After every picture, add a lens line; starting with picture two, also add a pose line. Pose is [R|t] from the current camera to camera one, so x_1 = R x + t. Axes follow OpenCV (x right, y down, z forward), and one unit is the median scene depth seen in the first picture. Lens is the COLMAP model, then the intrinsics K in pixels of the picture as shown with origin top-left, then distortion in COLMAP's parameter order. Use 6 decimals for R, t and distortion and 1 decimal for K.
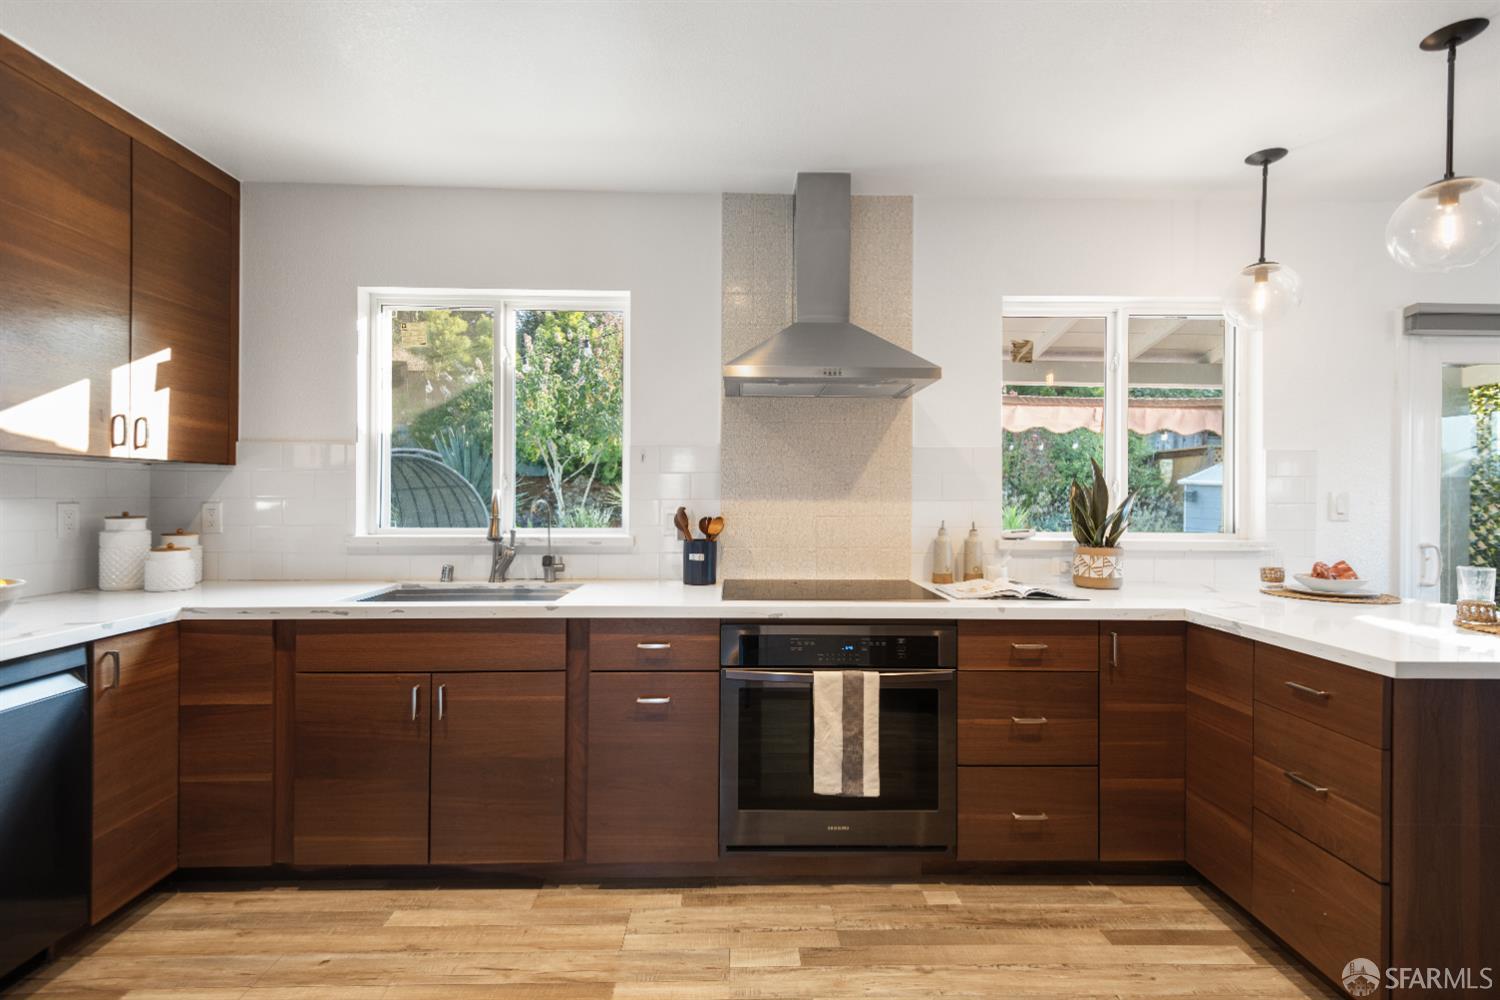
lens RADIAL K [[714.5, 0, 744.6], [0, 714.5, 502.8], [0, 0, 1]] dist [0.015093, -0.001183]
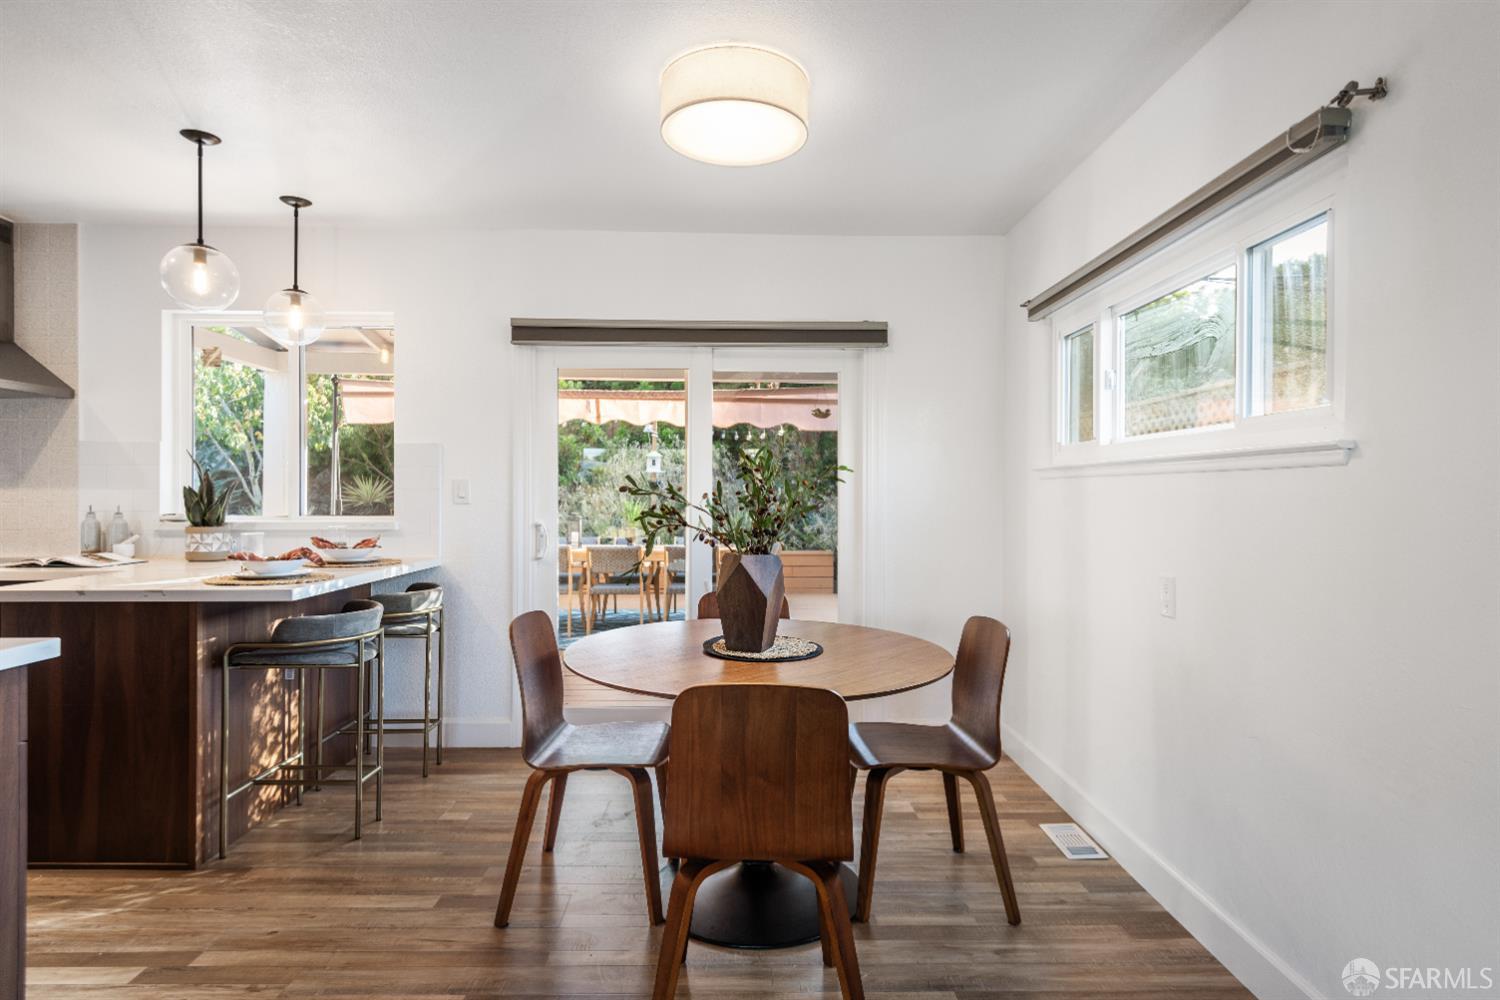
lens RADIAL K [[853.7, 0, 758.8], [0, 853.7, 499.7], [0, 0, 1]] dist [0.016408, -0.001939]
pose [[0.999851, -0.005399, 0.016410, 1.301075], [0.005569, 0.999931, -0.010354, 0.035673], [-0.016353, 0.010444, 0.999812, -0.395583]]
